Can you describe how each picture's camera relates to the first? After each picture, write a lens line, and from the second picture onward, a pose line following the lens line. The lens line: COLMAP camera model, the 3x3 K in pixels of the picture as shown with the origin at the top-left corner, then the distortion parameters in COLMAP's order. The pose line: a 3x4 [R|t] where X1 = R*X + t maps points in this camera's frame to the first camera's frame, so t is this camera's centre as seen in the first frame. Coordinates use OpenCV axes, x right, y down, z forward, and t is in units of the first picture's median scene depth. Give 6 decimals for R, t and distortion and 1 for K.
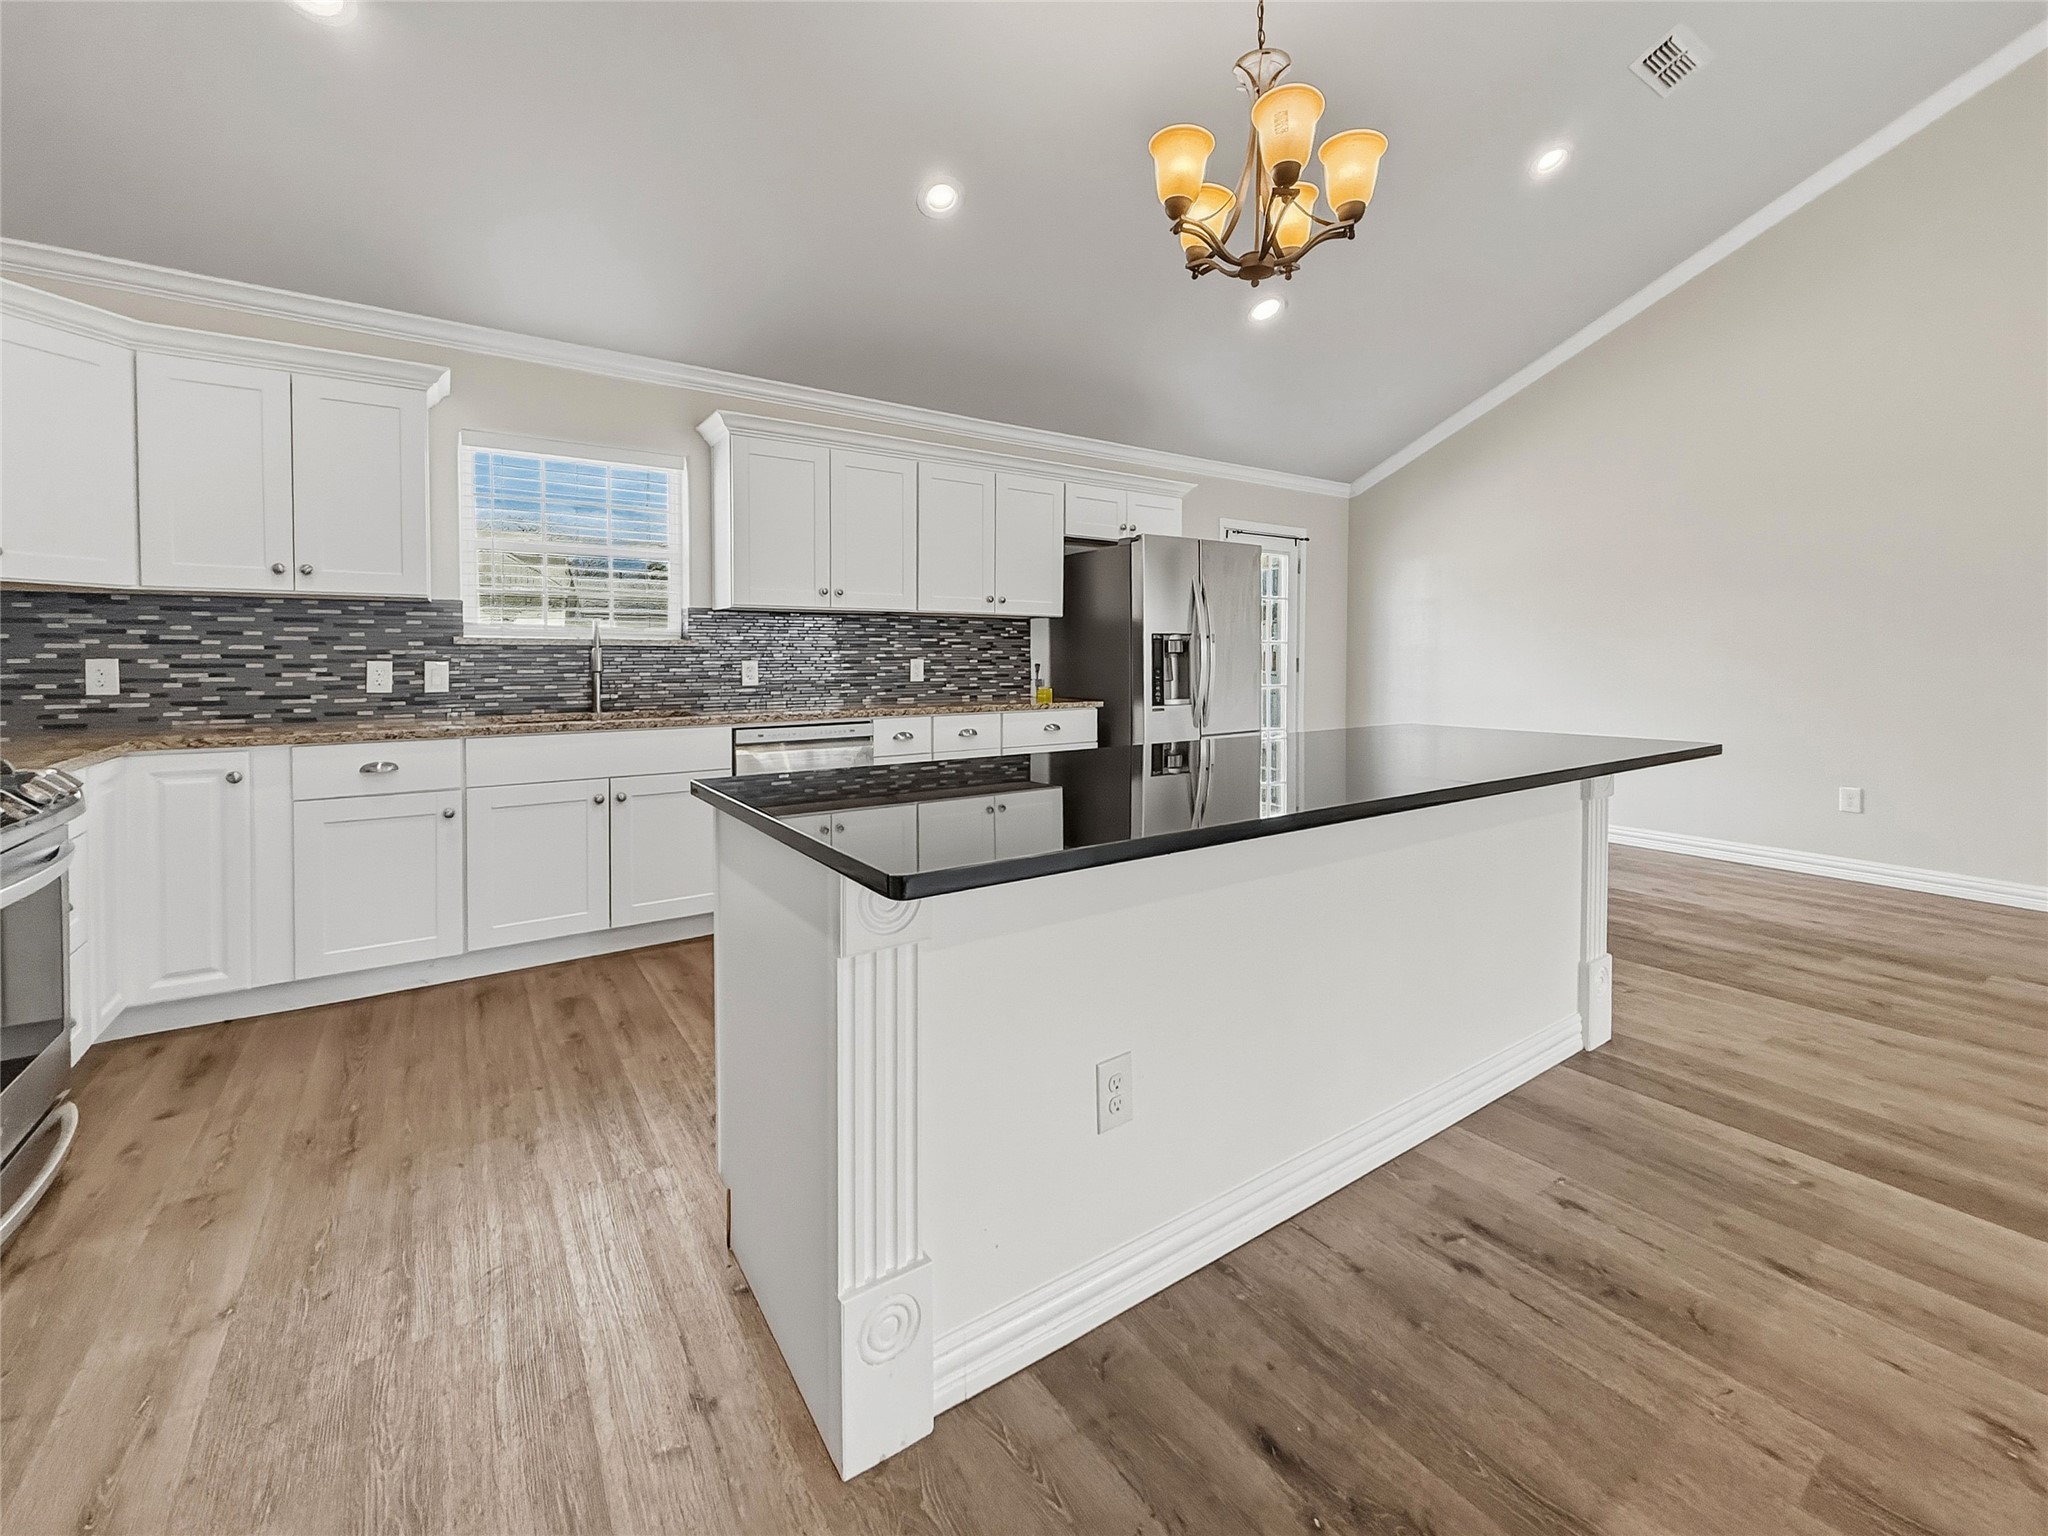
lens RADIAL K [[844.3, 0, 1046.7], [0, 844.3, 695.9], [0, 0, 1]] dist [-0.002467, 0.001416]
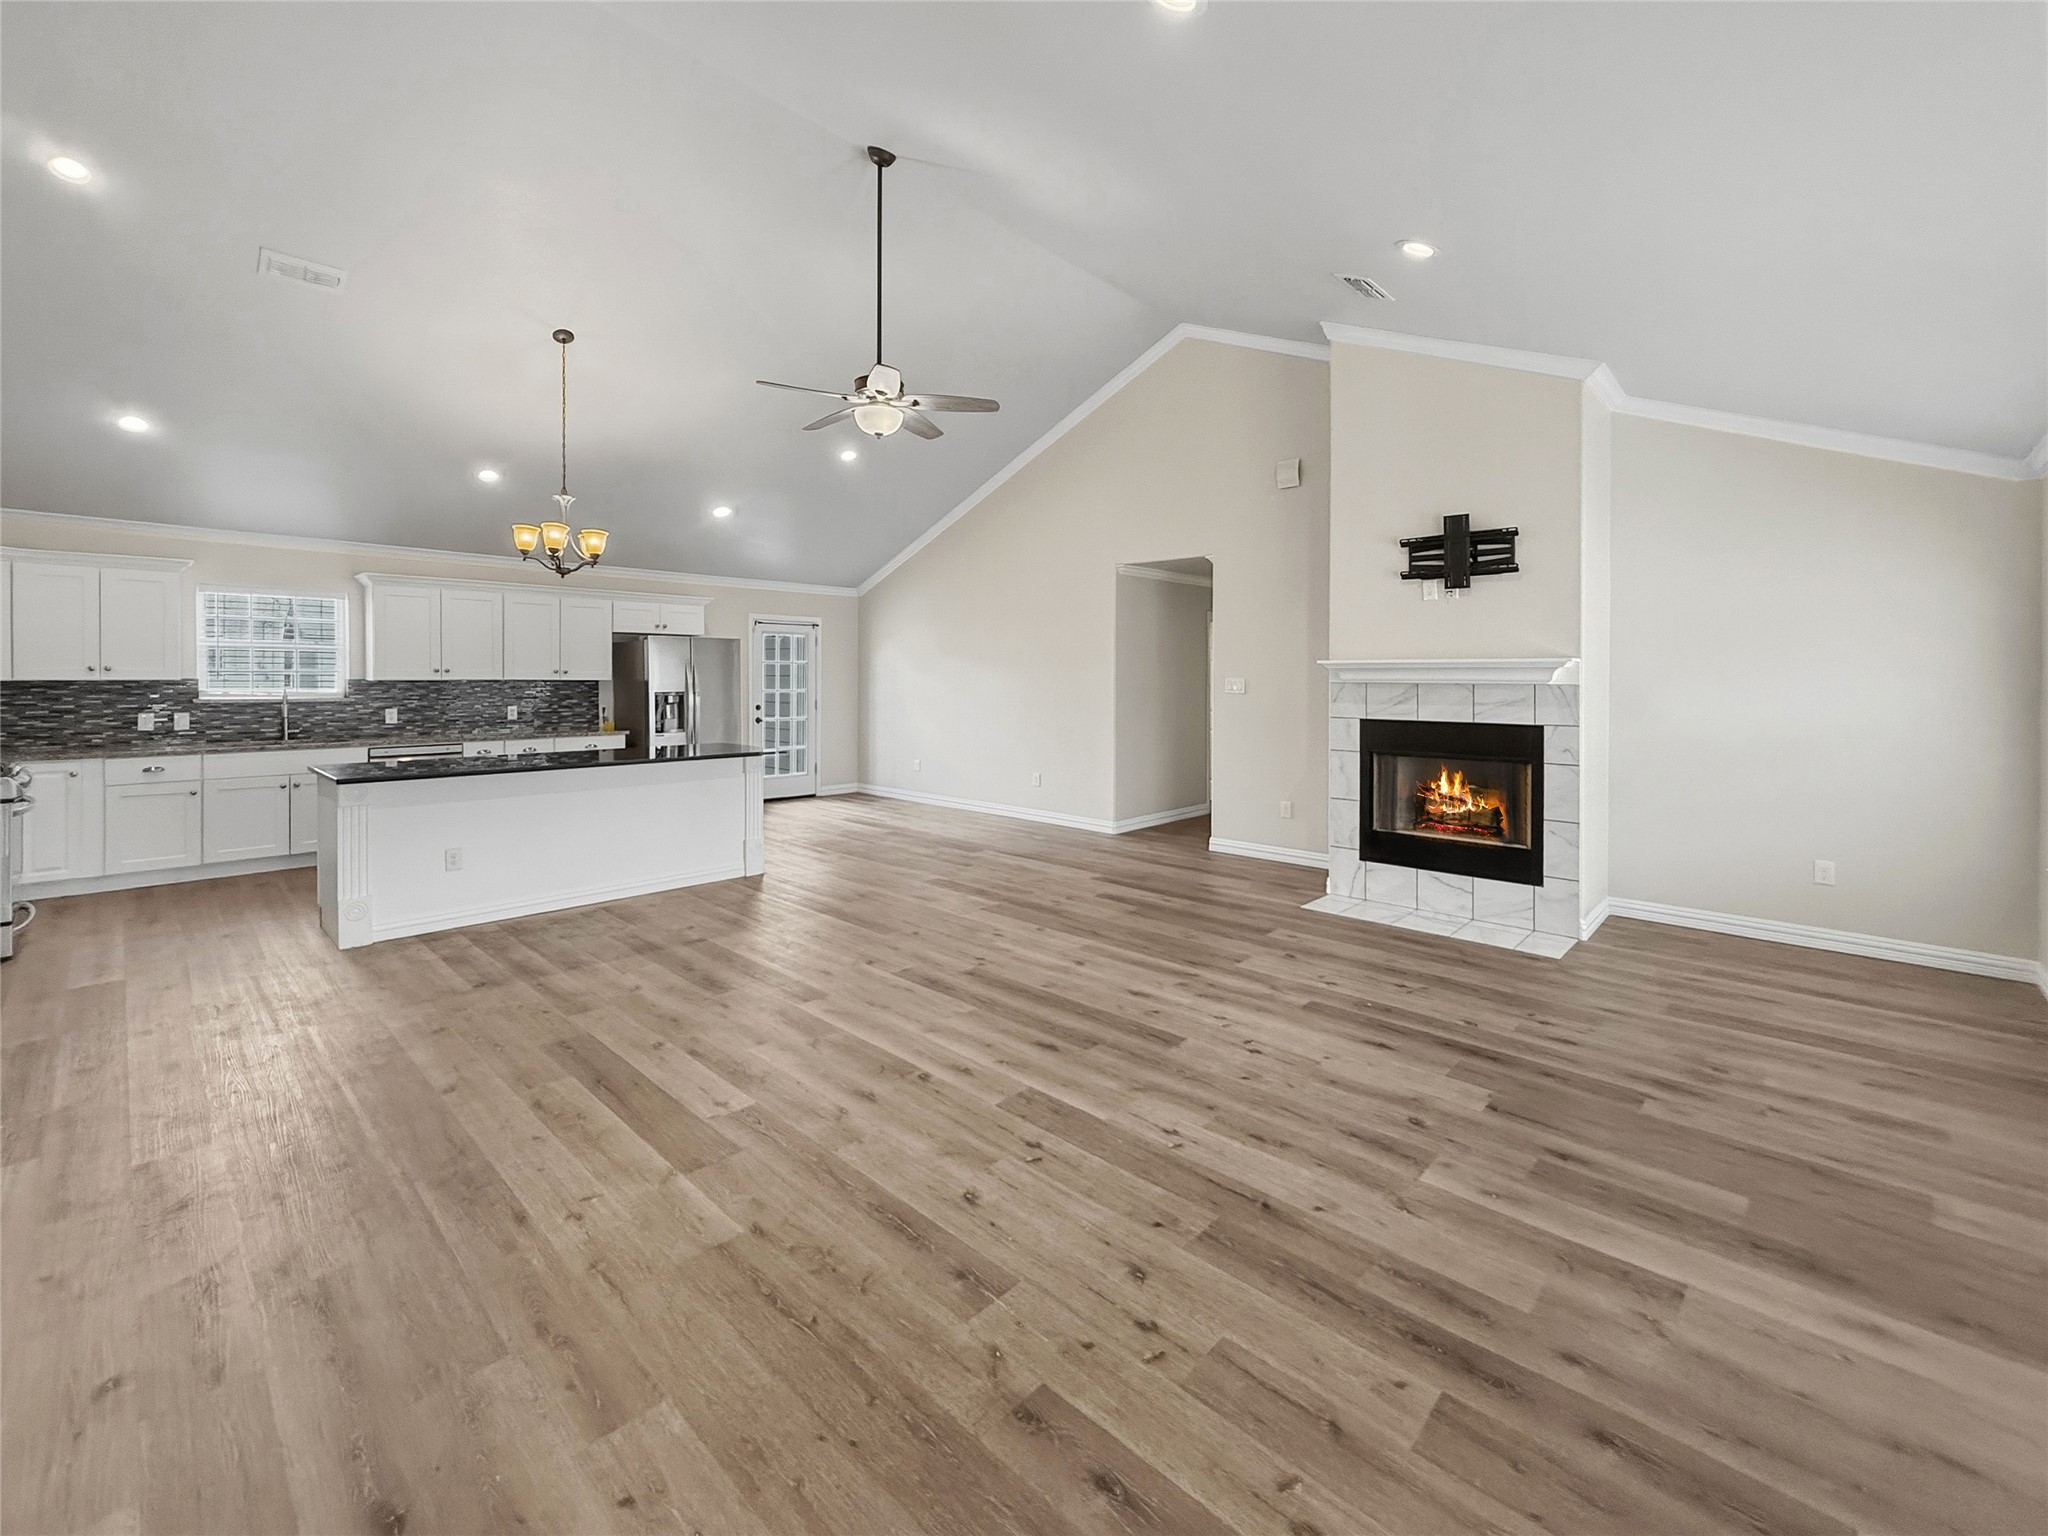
lens RADIAL K [[844.3, 0, 1021.3], [0, 844.3, 712.7], [0, 0, 1]] dist [-0.002467, 0.001416]
pose [[0.981839, 0.000080, 0.189718, 0.710435], [0.000419, 0.999997, -0.002590, -0.035655], [-0.189718, 0.002622, 0.981835, -1.131280]]
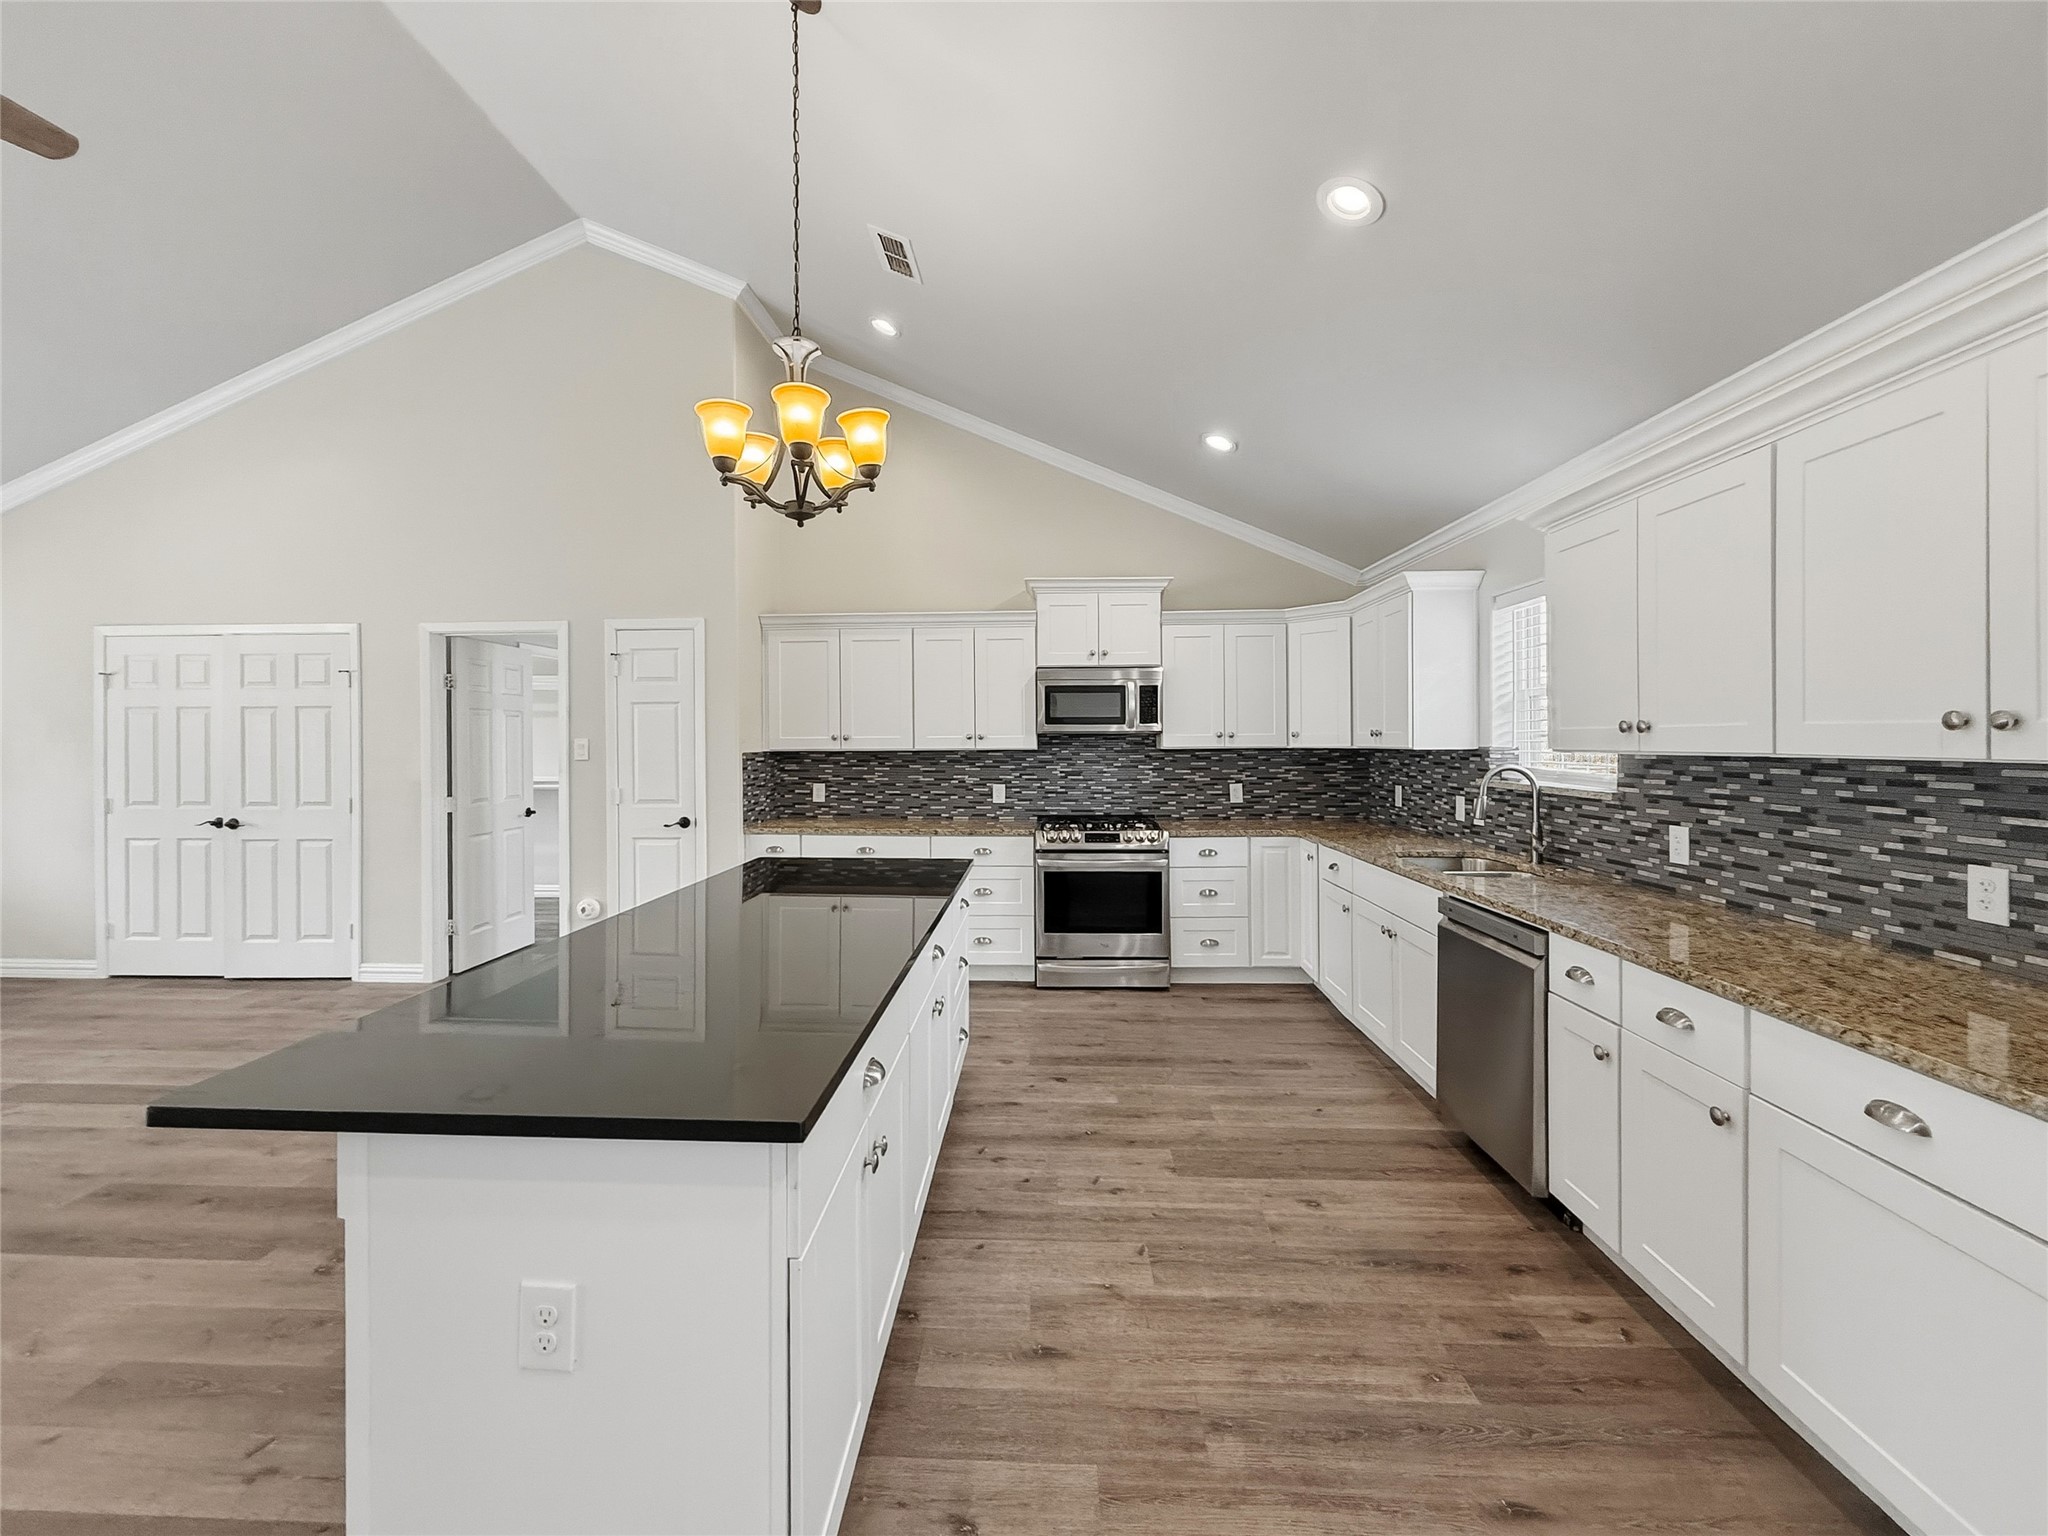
lens RADIAL K [[844.3, 0, 1014.4], [0, 844.3, 735.4], [0, 0, 1]] dist [-0.002467, 0.001416]
pose [[-0.622630, -0.000610, -0.782516, 0.614941], [-0.031733, 0.999197, 0.024470, -0.138939], [0.781873, 0.040067, -0.622149, 1.218285]]
